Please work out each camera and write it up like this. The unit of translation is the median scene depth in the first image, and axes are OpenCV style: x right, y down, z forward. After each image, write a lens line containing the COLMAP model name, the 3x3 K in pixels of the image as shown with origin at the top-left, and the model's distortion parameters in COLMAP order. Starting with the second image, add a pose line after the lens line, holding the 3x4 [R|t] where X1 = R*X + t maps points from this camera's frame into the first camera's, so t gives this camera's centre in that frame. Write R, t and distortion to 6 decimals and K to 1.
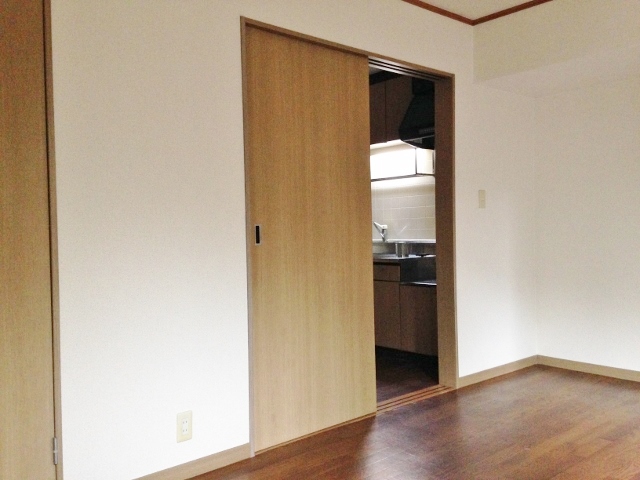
lens RADIAL K [[592.4, 0, 325.2], [0, 592.4, 241.7], [0, 0, 1]] dist [0.194716, -0.281929]
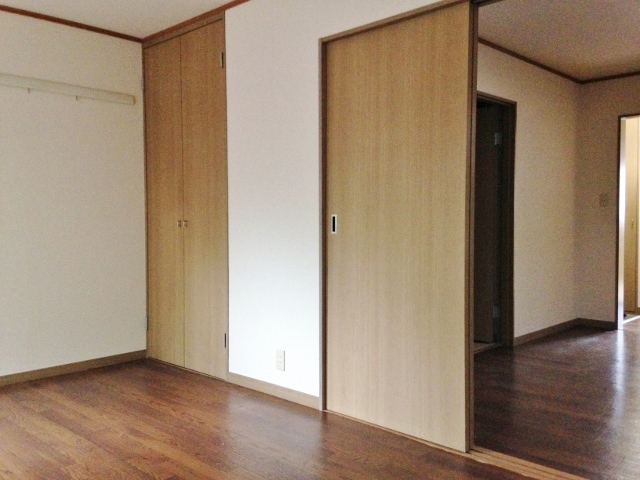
lens RADIAL K [[592.4, 0, 325.2], [0, 592.4, 241.7], [0, 0, 1]] dist [0.194716, -0.281929]
pose [[0.069677, 0.055986, -0.995997, 1.011380], [-0.017237, 0.998342, 0.054912, -0.040133], [0.997421, 0.013342, 0.070527, 0.901048]]
